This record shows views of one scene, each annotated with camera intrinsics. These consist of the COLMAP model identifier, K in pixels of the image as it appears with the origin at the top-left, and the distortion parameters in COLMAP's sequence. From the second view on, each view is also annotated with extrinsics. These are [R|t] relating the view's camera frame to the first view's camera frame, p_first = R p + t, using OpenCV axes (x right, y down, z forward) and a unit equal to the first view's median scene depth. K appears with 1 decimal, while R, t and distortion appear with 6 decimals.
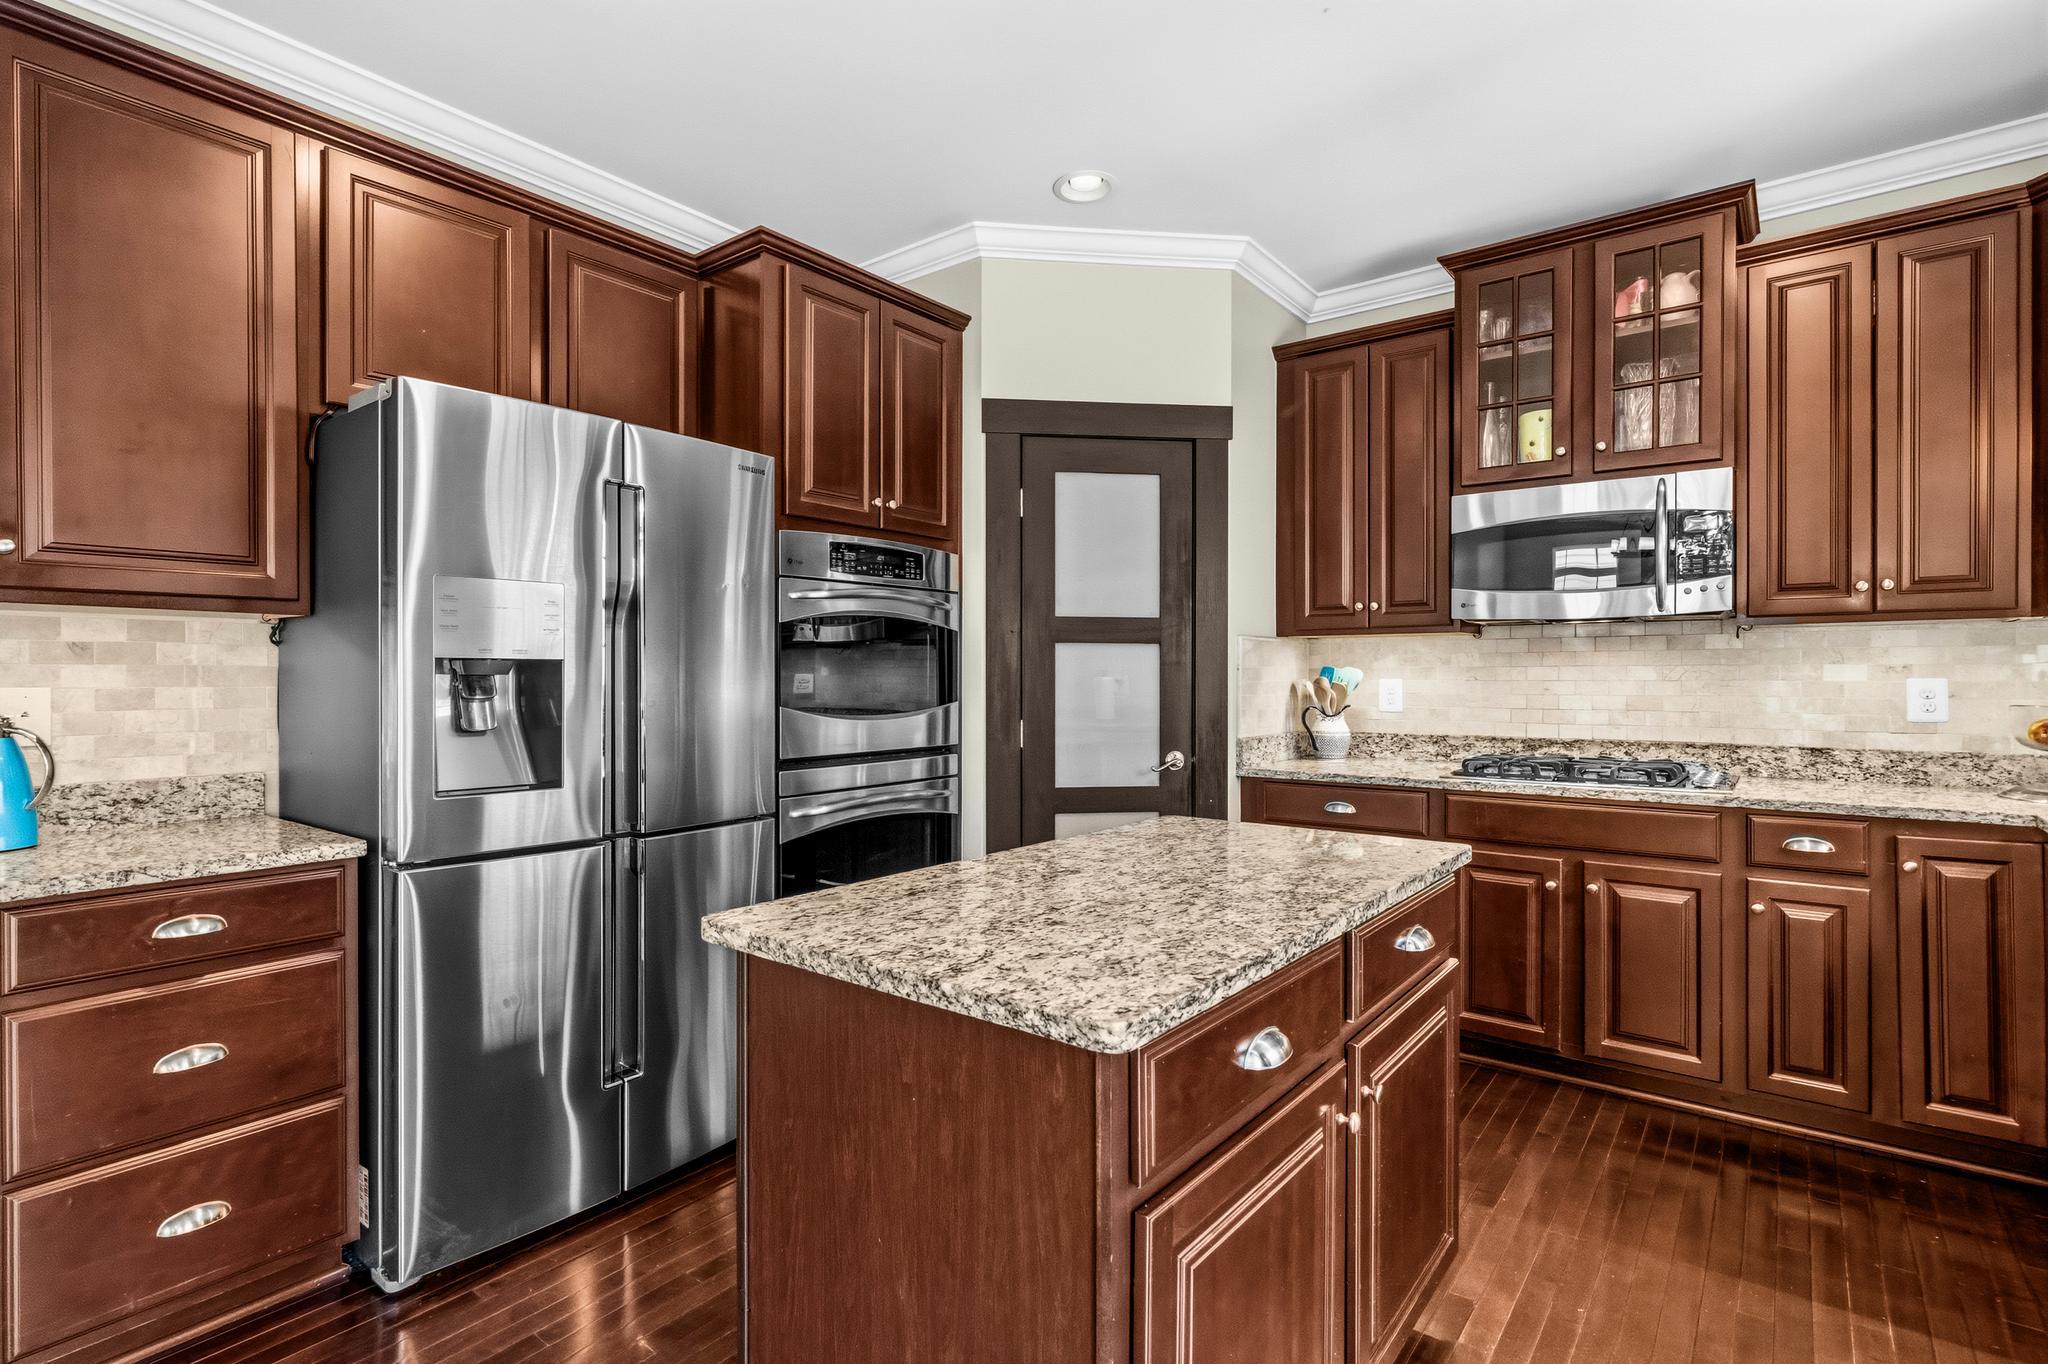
lens RADIAL K [[980.0, 0, 1017.4], [0, 980.0, 679.8], [0, 0, 1]] dist [0.002047, 0.000079]
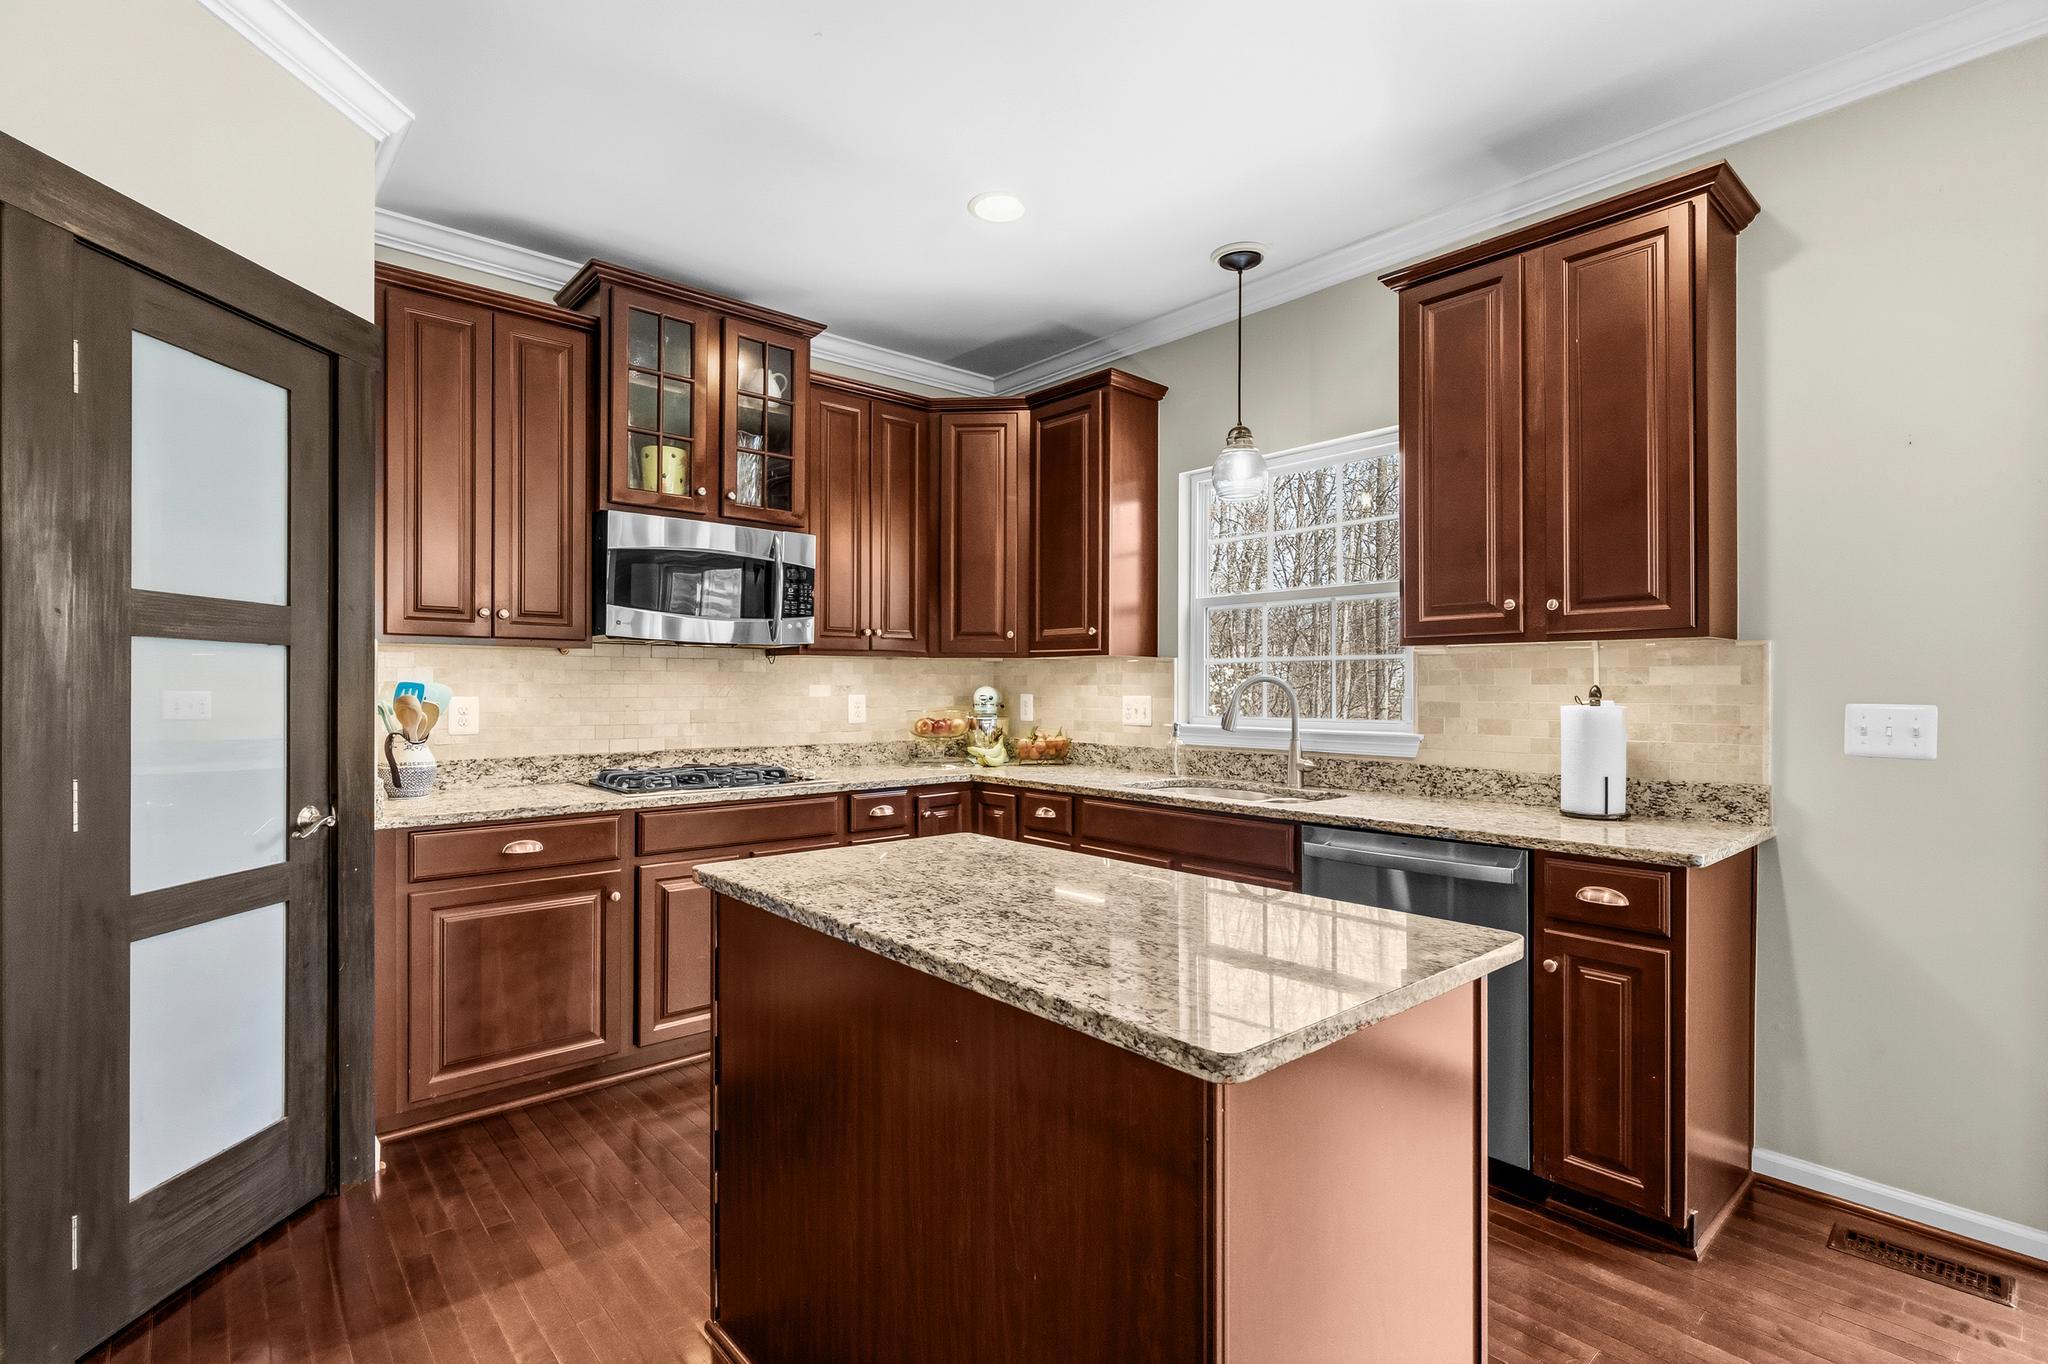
lens RADIAL K [[952.2, 0, 1016.1], [0, 952.2, 688.2], [0, 0, 1]] dist [0.000777, 0.000235]
pose [[0.189873, 0.002866, 0.981805, -0.425518], [0.002373, 0.999991, -0.003379, -0.005396], [-0.981806, 0.002972, 0.189864, 0.431737]]
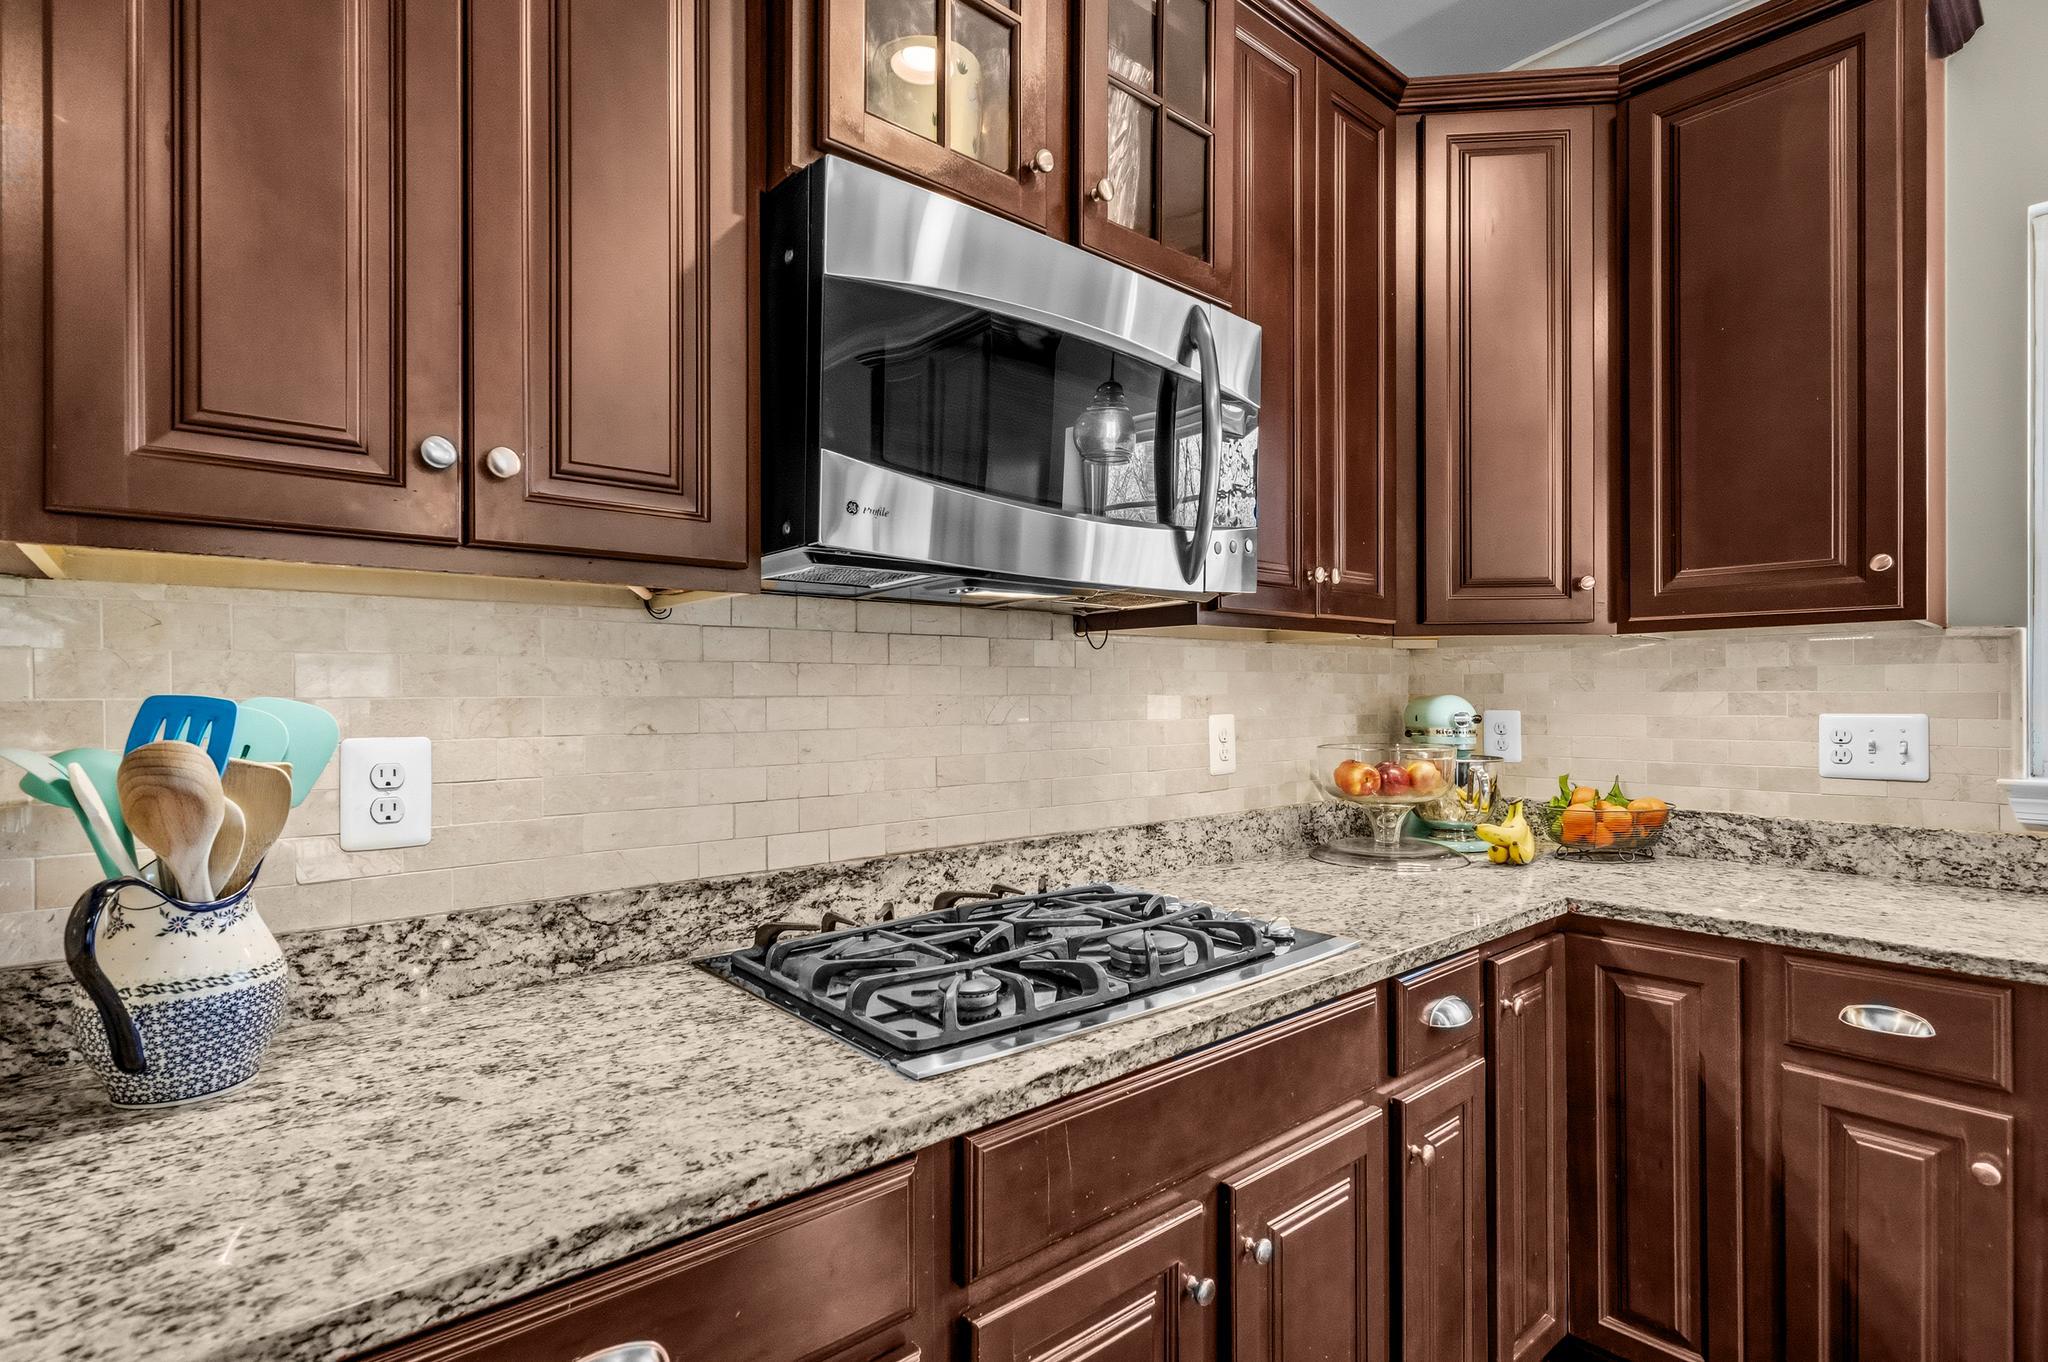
lens RADIAL K [[995.4, 0, 1016.3], [0, 995.4, 694.2], [0, 0, 1]] dist [0.000491, -0.000013]
pose [[0.199413, 0.005041, 0.979903, 0.146533], [0.009874, 0.999926, -0.007153, -0.011938], [-0.979866, 0.011102, 0.199349, 0.902805]]
